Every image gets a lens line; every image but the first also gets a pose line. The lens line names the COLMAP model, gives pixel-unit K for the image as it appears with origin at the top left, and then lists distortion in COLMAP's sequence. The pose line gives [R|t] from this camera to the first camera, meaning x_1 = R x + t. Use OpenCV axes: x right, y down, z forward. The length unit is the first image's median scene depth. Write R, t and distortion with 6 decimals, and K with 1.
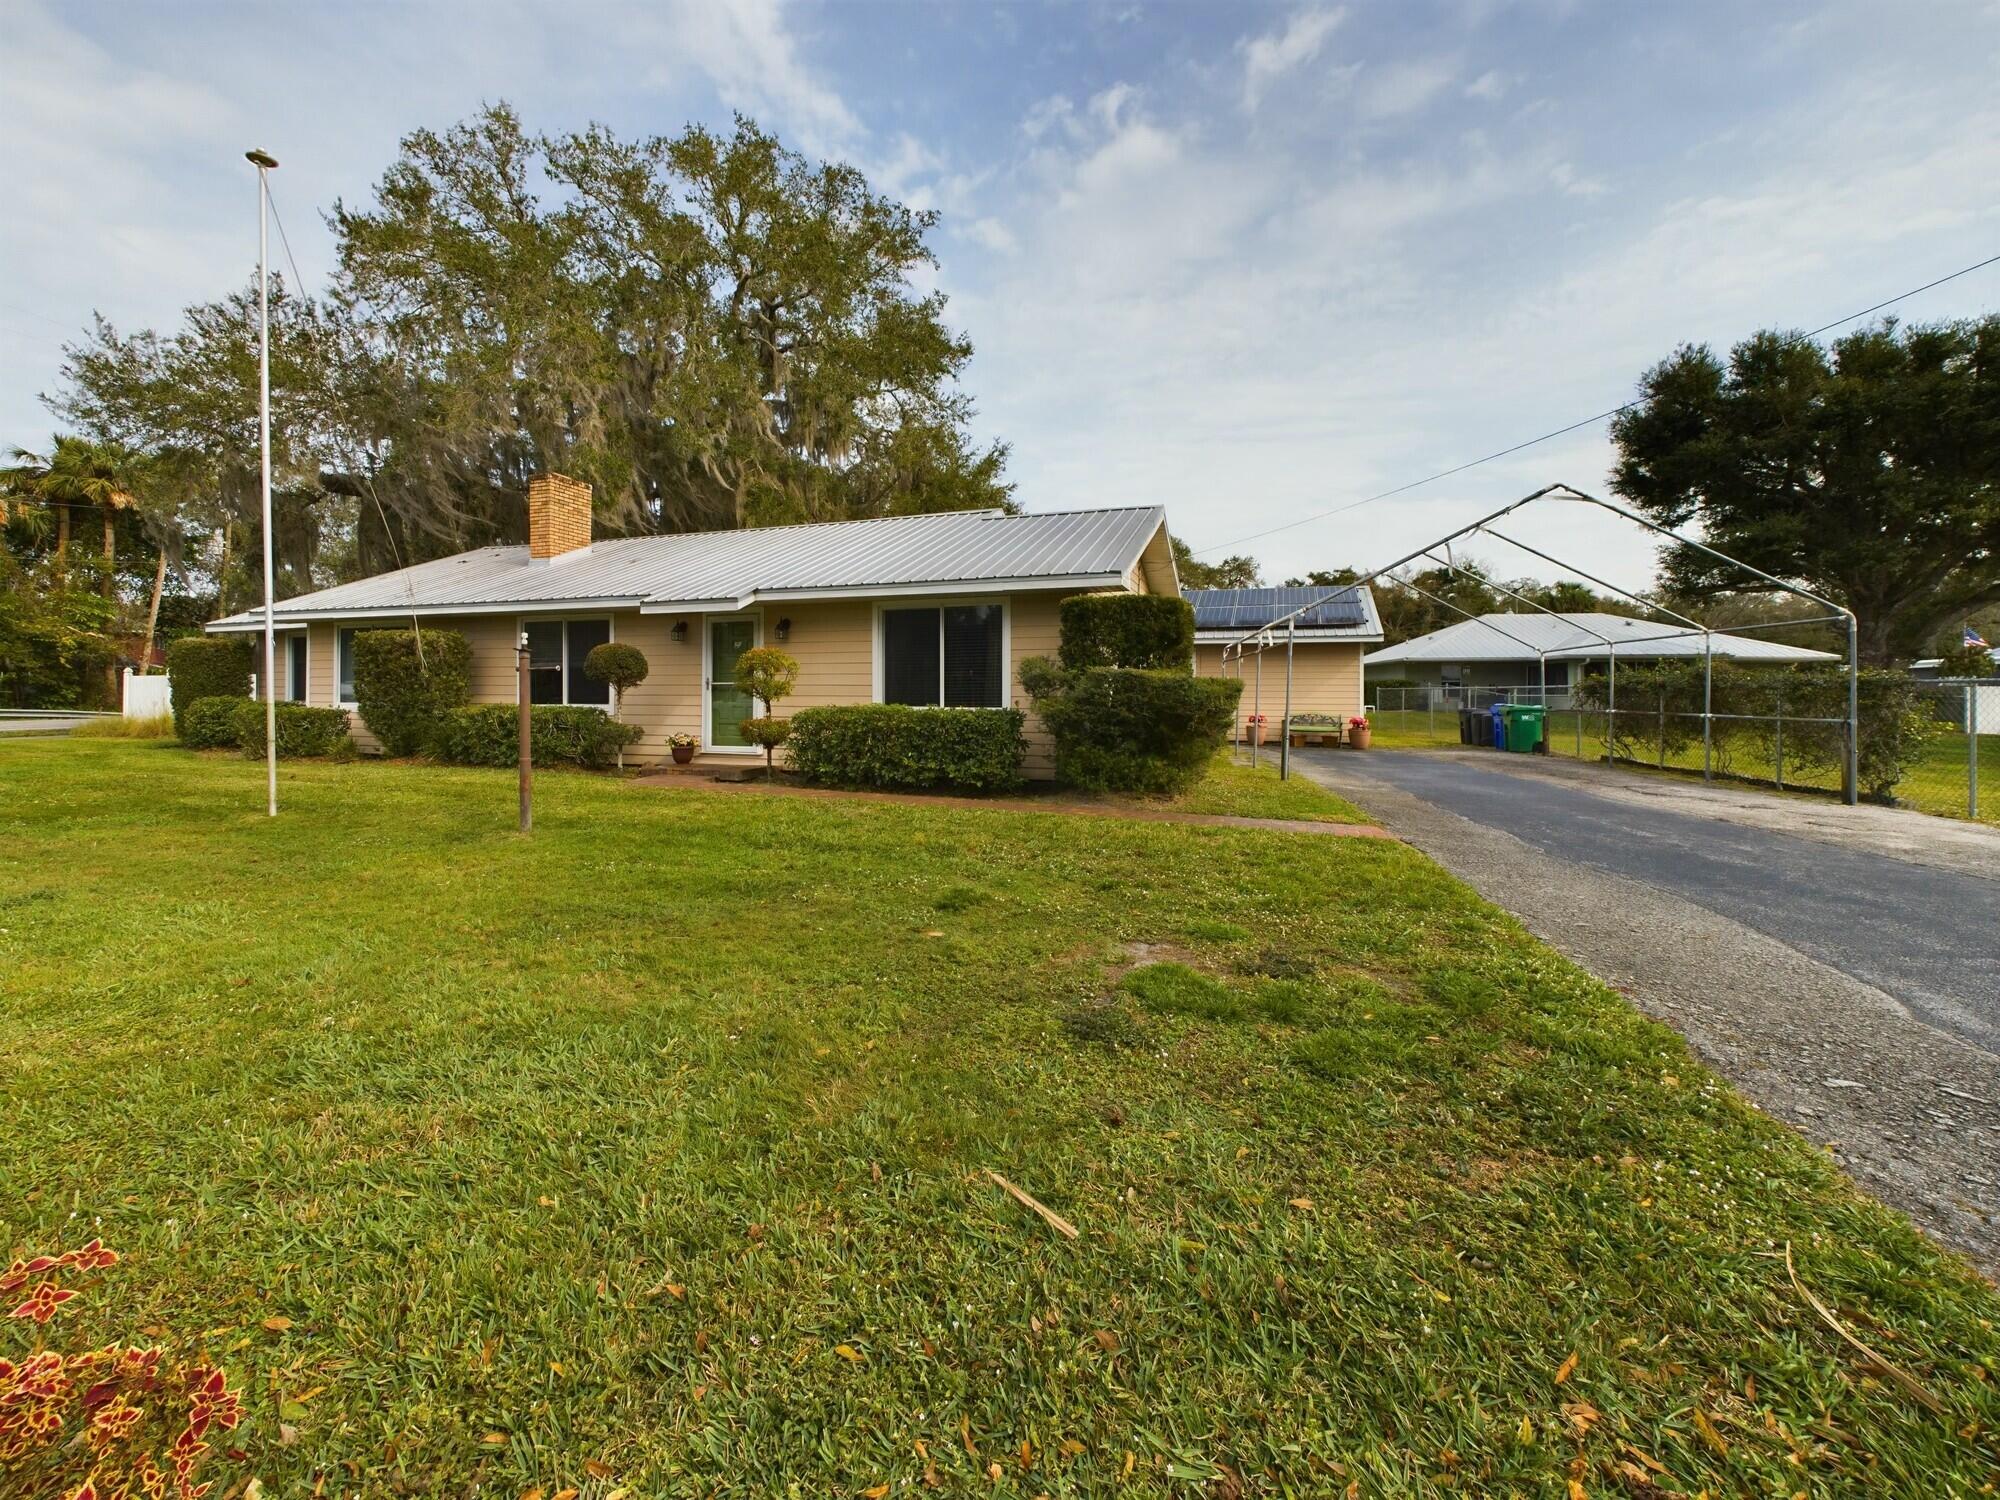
lens RADIAL K [[801.7, 0, 1000.8], [0, 801.7, 693.5], [0, 0, 1]] dist [0.001757, 0.000514]
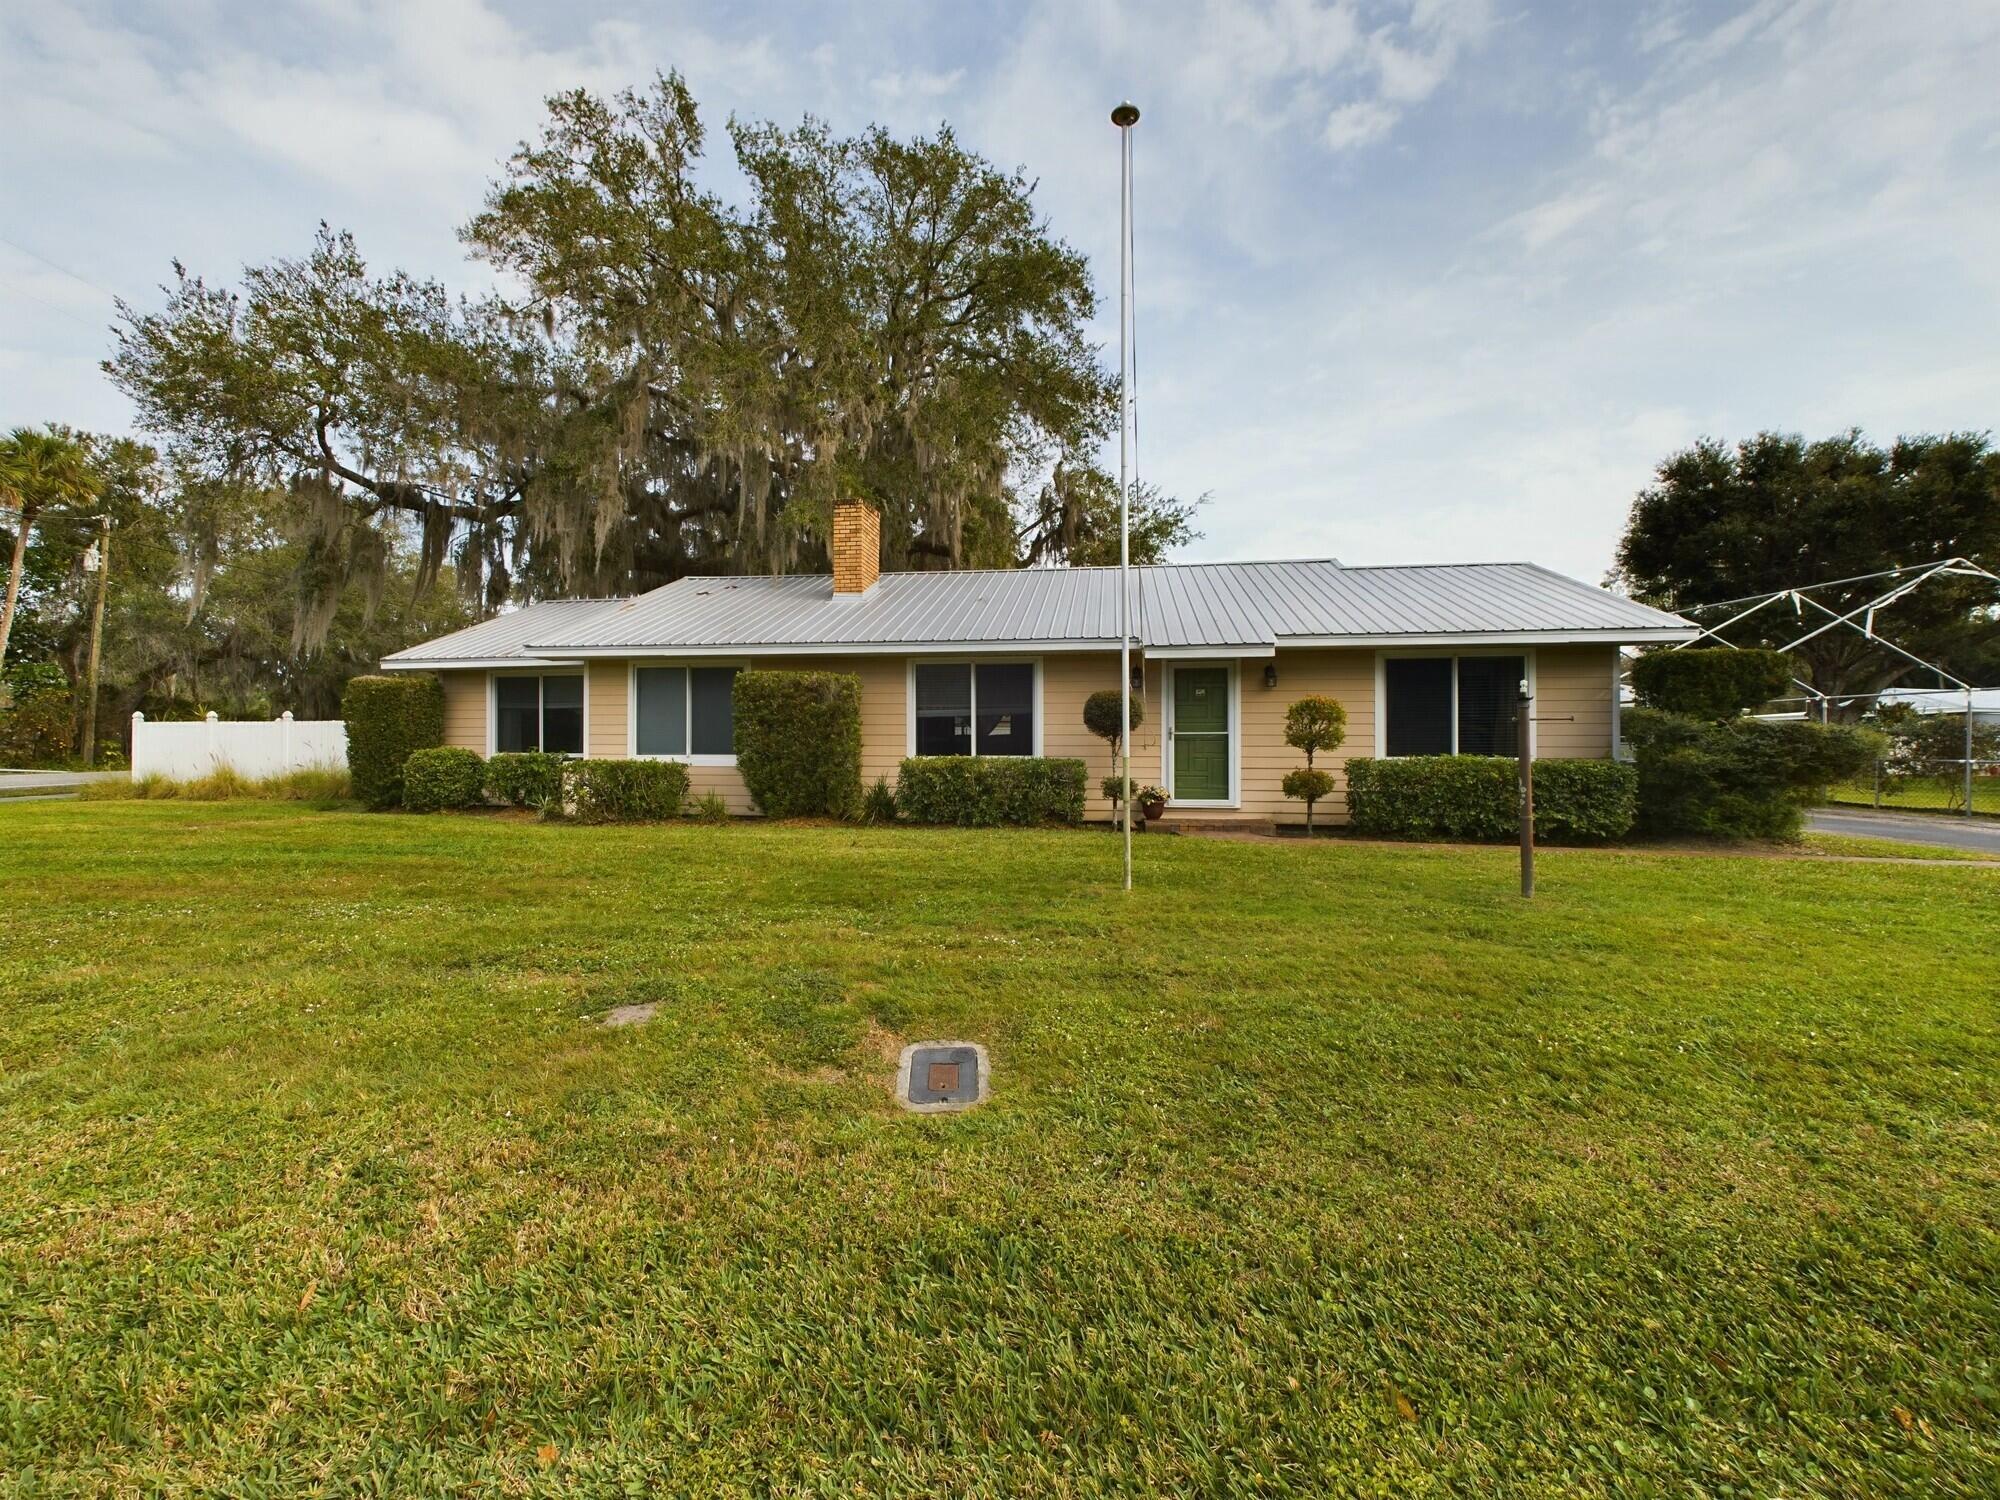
lens RADIAL K [[805.1, 0, 1000.6], [0, 805.1, 738.7], [0, 0, 1]] dist [0.001343, 0.000158]
pose [[0.982571, -0.000642, 0.185889, -0.547046], [0.001382, 0.999992, -0.003848, -0.002008], [-0.185885, 0.004038, 0.982563, 0.083262]]
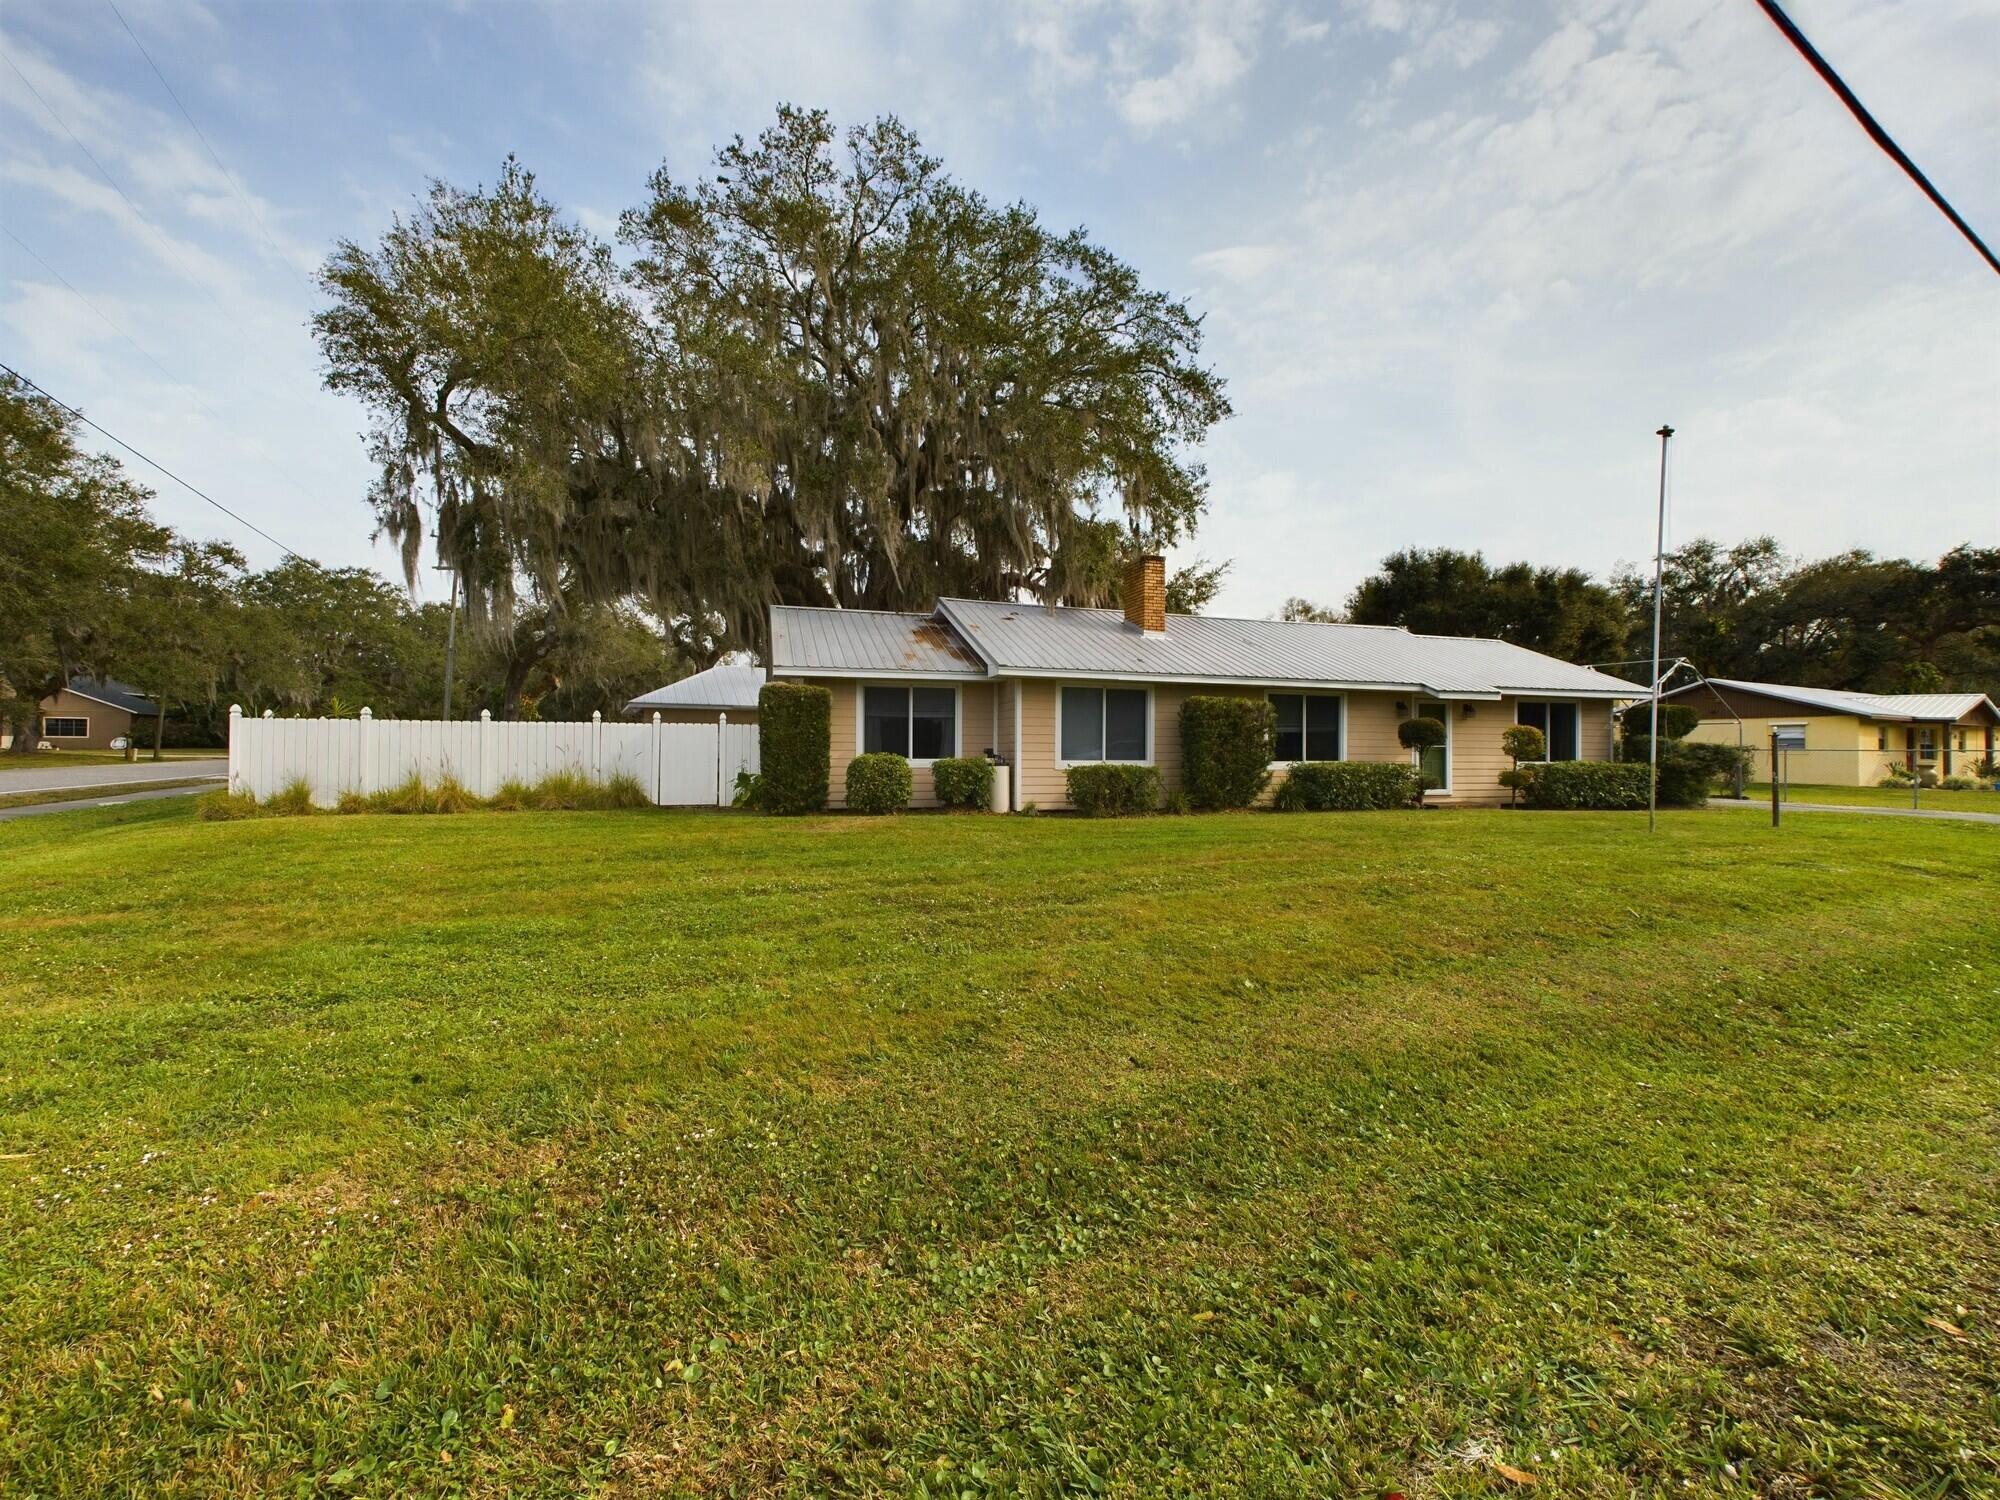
lens RADIAL K [[805.1, 0, 1000.6], [0, 805.1, 738.7], [0, 0, 1]] dist [0.001343, 0.000158]
pose [[0.806877, 0.010636, 0.590624, -1.344310], [-0.006768, 0.999939, -0.008761, -0.006528], [-0.590681, 0.003072, 0.806899, 0.210138]]
